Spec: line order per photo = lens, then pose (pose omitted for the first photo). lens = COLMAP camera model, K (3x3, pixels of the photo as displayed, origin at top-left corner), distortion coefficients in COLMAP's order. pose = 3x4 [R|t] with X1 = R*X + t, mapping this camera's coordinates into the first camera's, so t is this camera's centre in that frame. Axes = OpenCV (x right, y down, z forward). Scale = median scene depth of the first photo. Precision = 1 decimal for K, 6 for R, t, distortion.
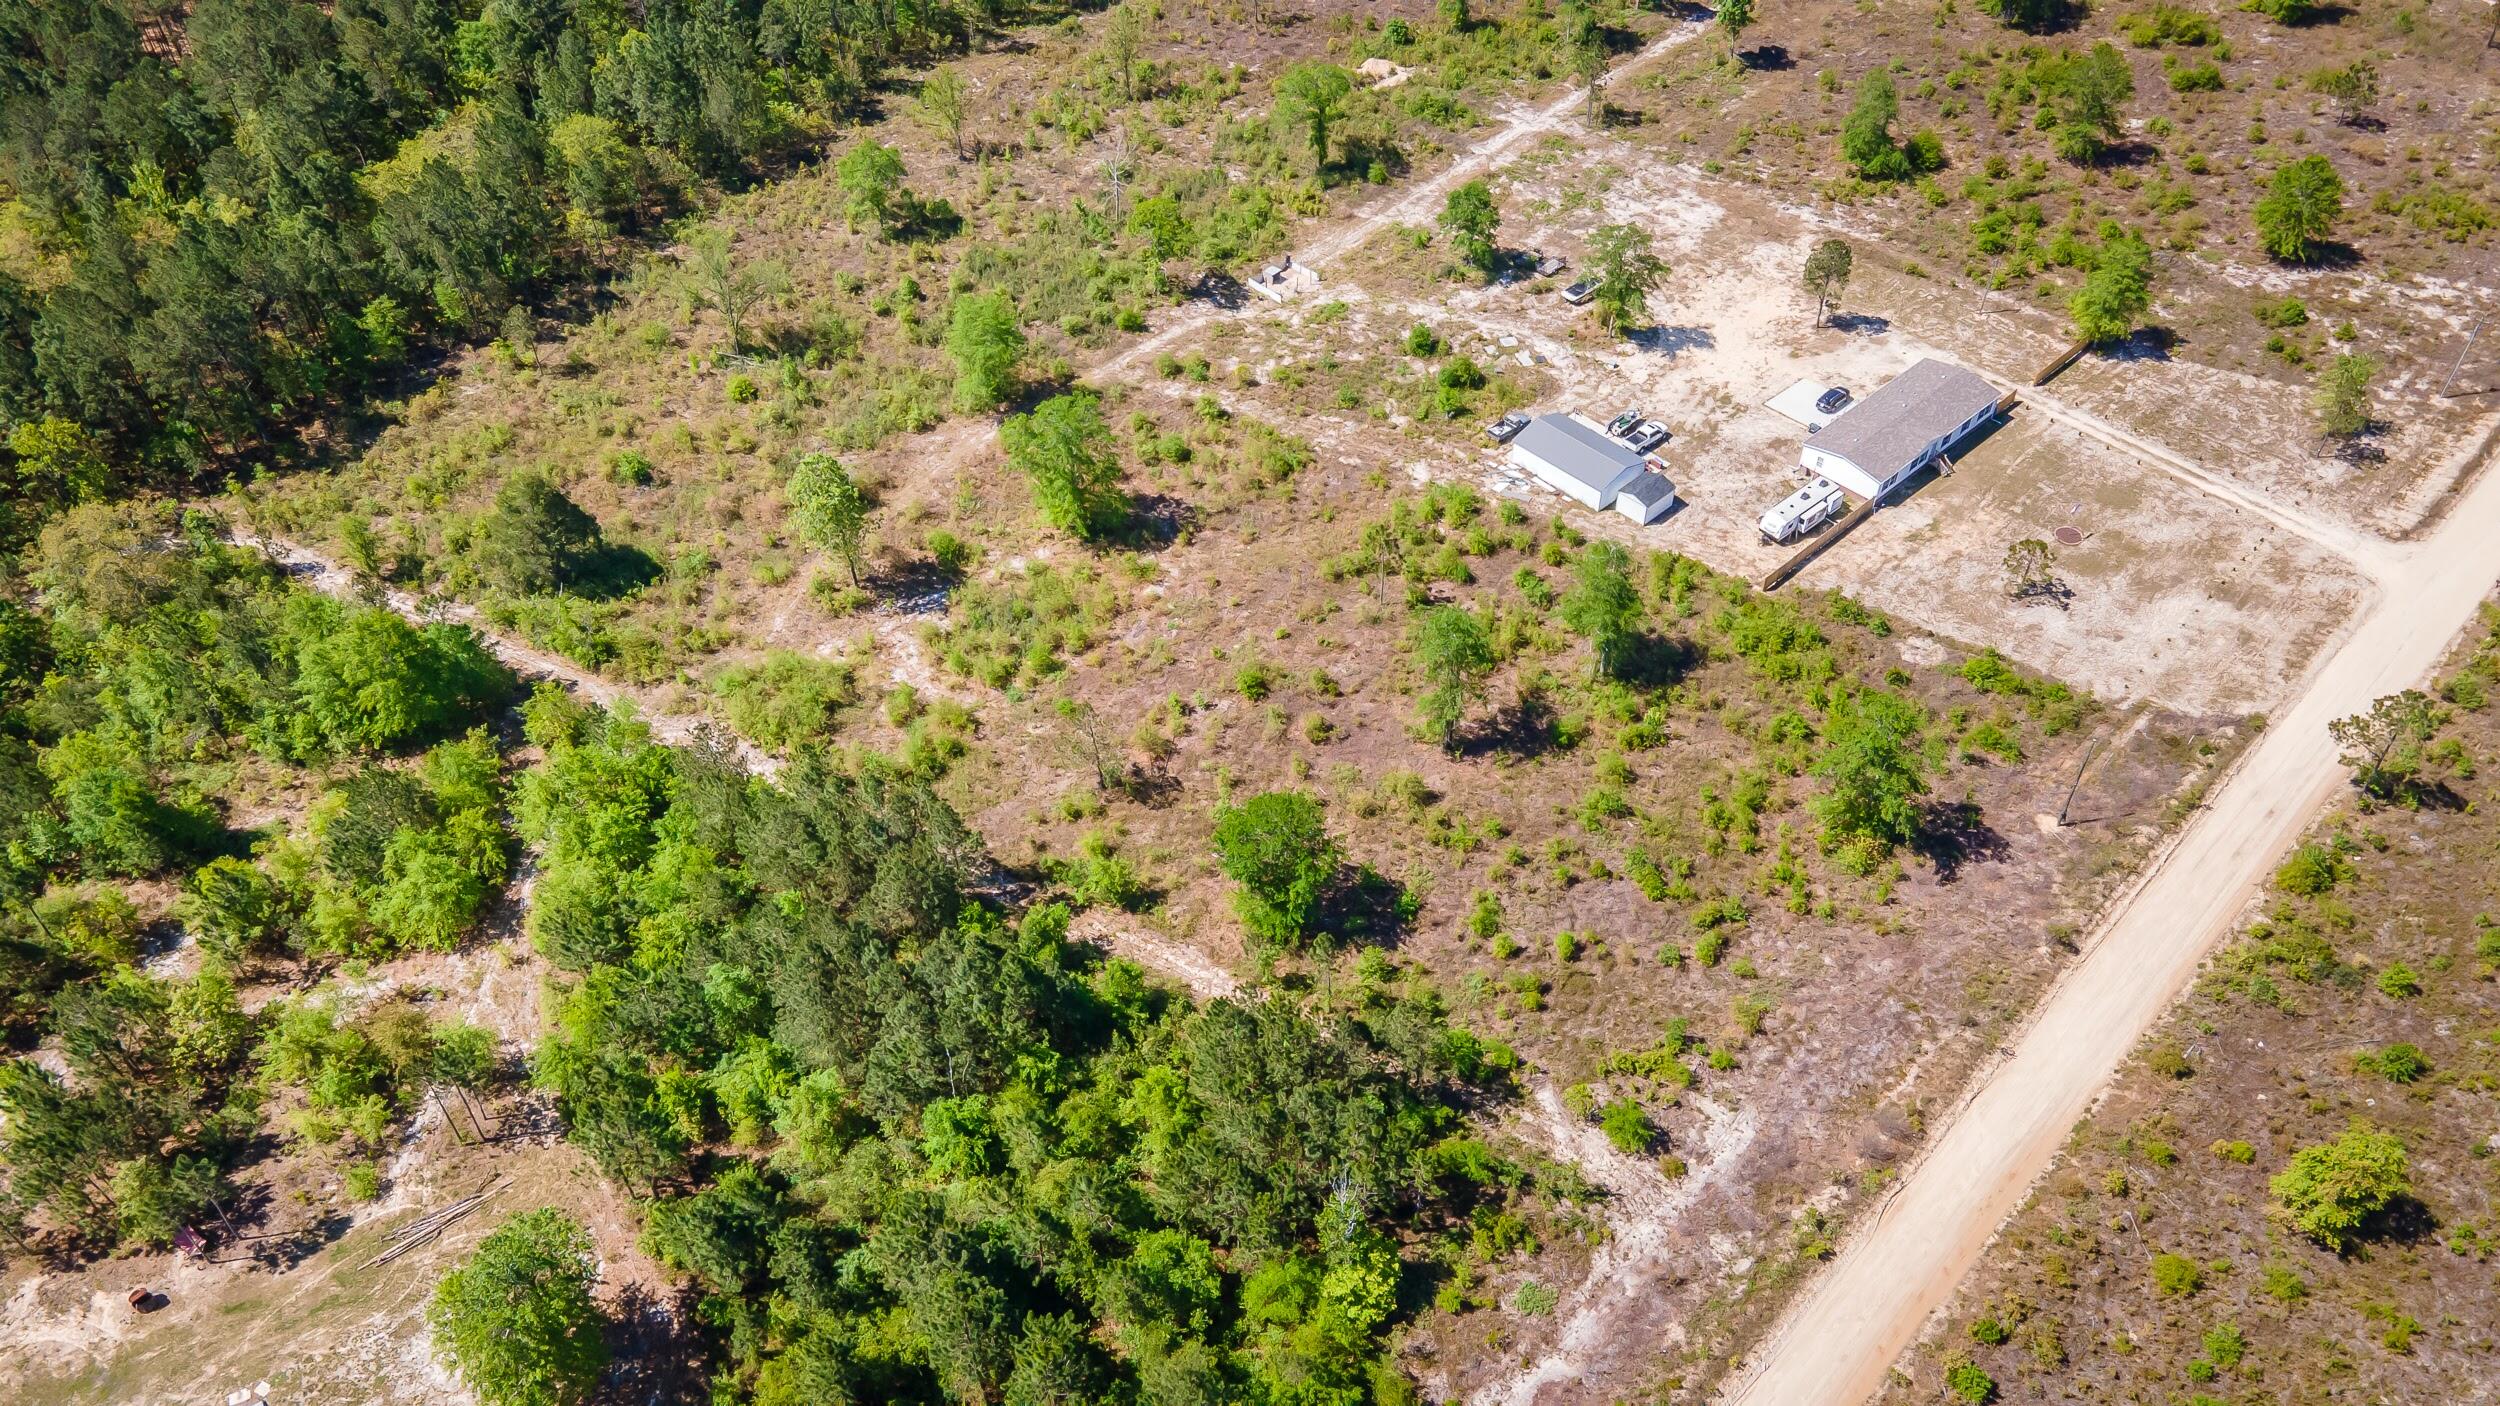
lens RADIAL K [[1827.3, 0, 1265.9], [0, 1827.3, 713.8], [0, 0, 1]] dist [0.019529, 0.040955]
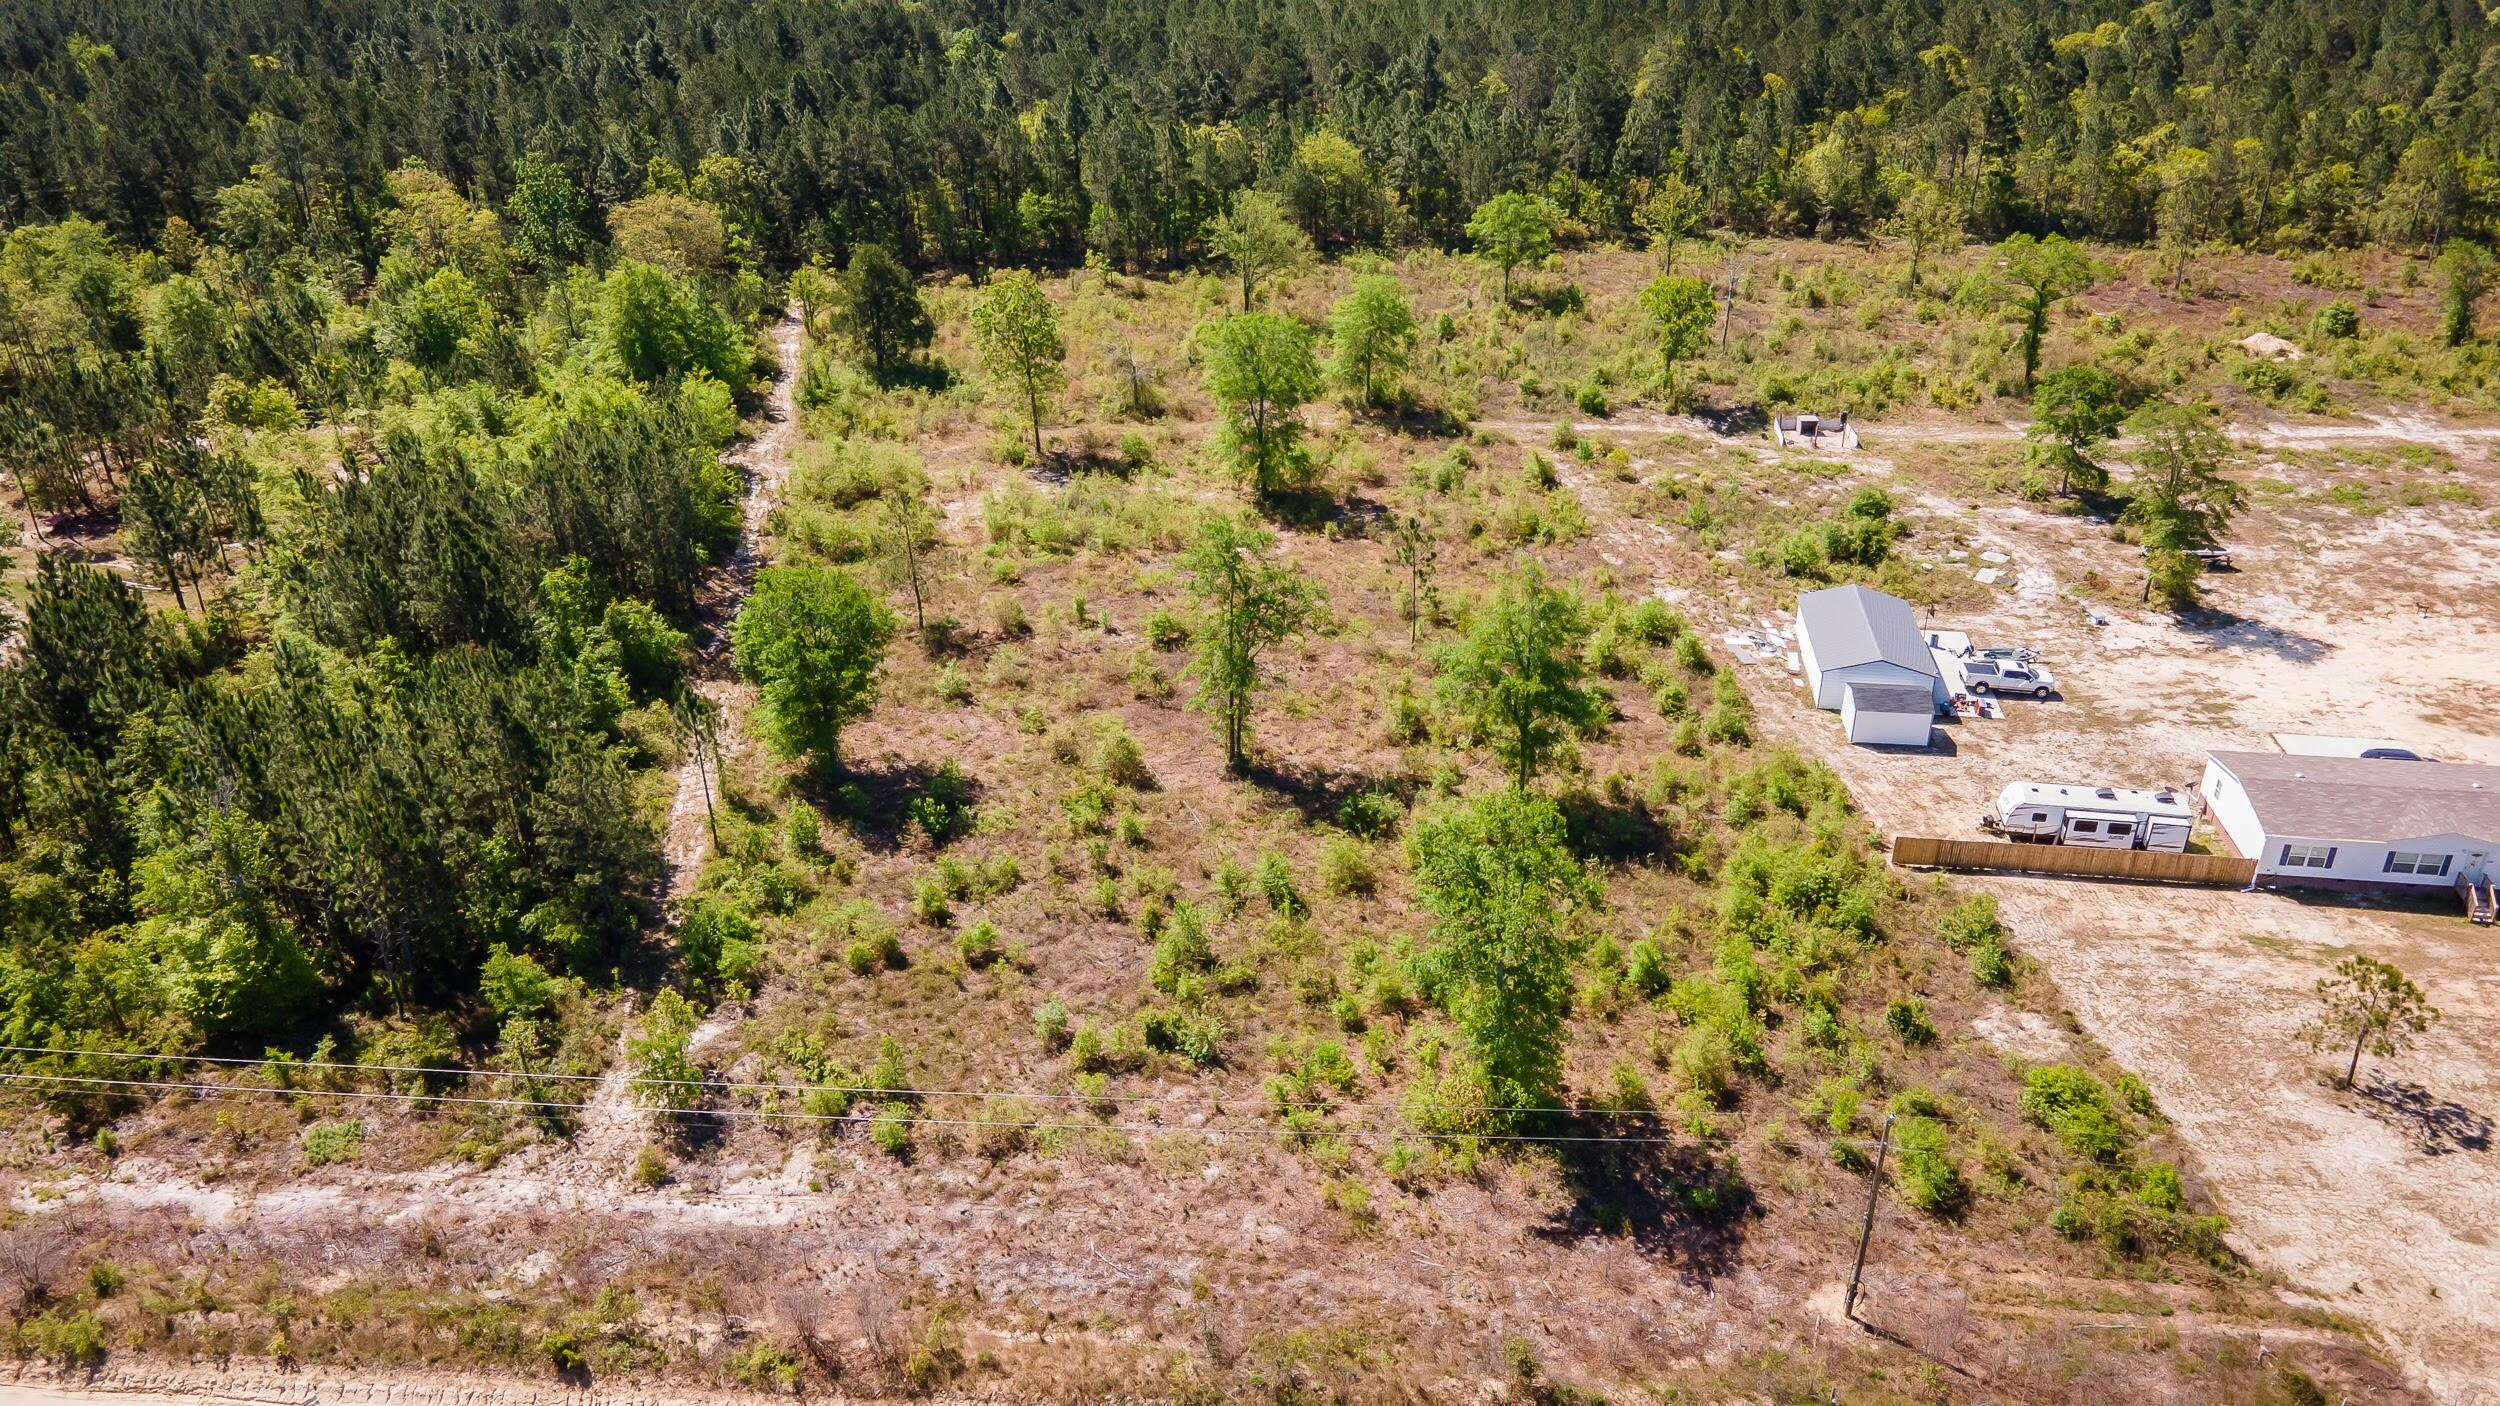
lens RADIAL K [[1827.3, 0, 1243.4], [0, 1827.3, 713.4], [0, 0, 1]] dist [0.019529, 0.040955]
pose [[0.634271, 0.363310, -0.682427, 0.499988], [-0.535717, 0.842967, -0.049136, 0.030860], [0.557412, 0.396753, 0.729301, 0.424333]]
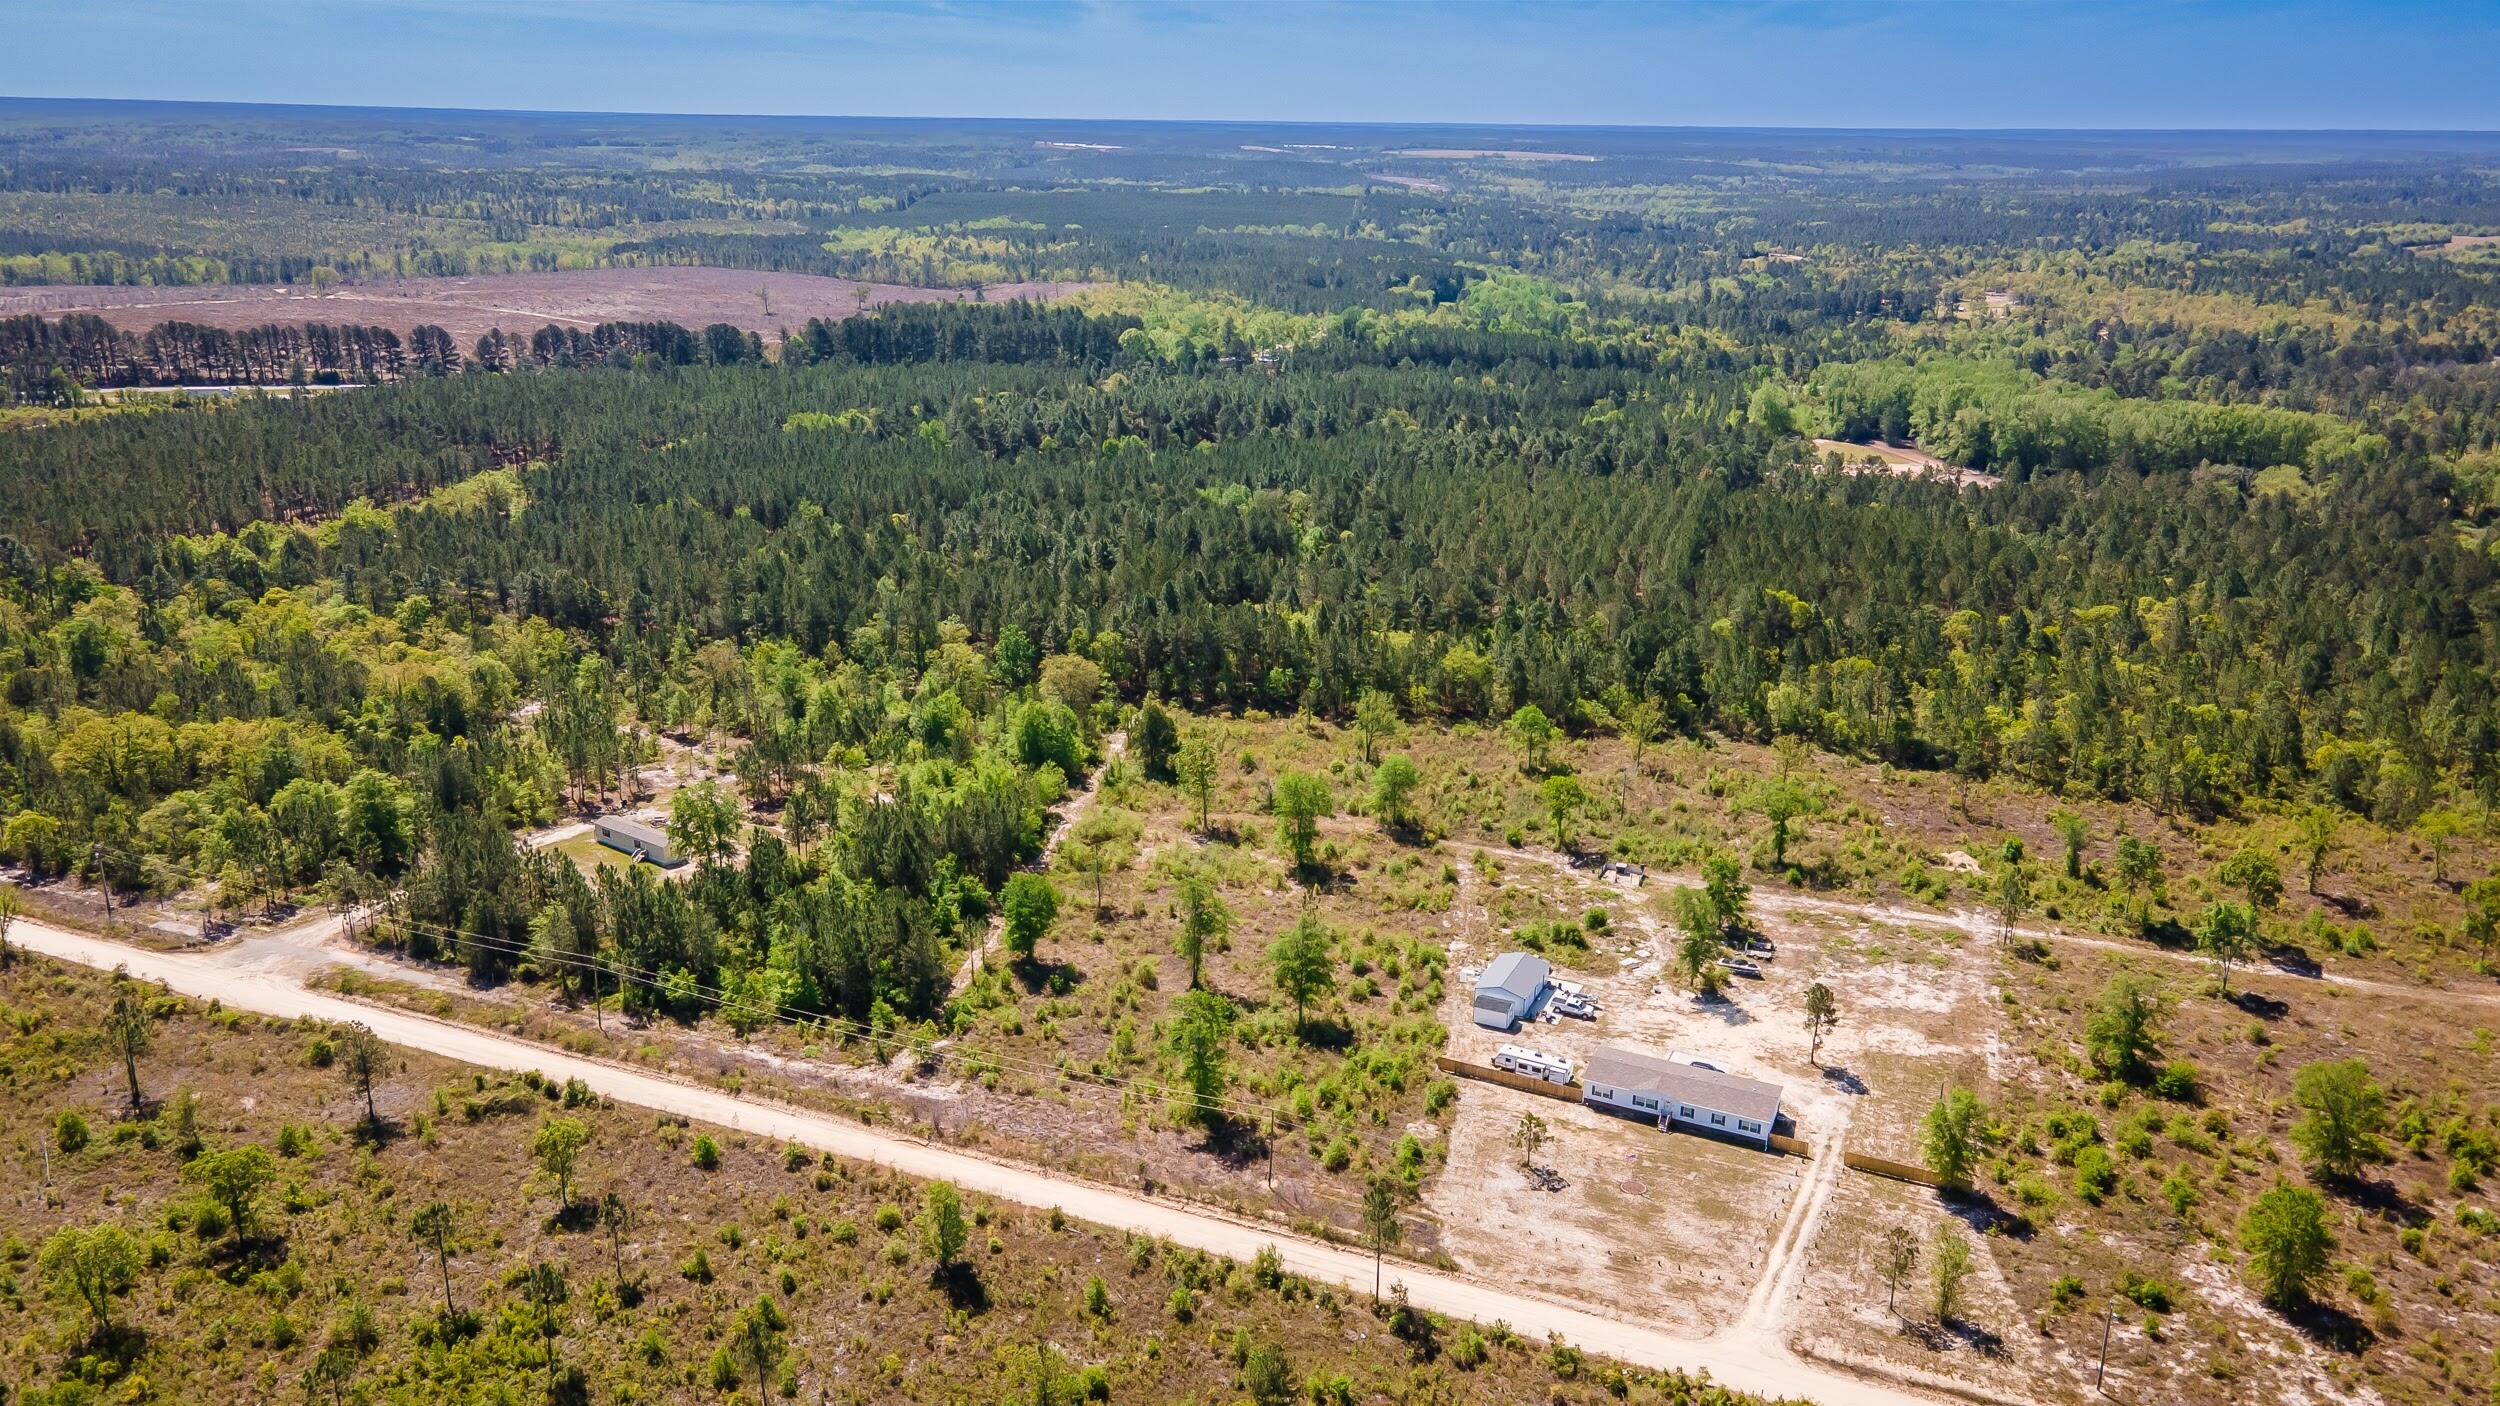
lens RADIAL K [[1827.3, 0, 1254.5], [0, 1827.3, 709.6], [0, 0, 1]] dist [0.019529, 0.040955]
pose [[0.378087, 0.302565, -0.874931, 1.255349], [-0.658321, 0.752345, -0.024310, -0.137141], [0.650895, 0.585176, 0.483637, 0.110878]]
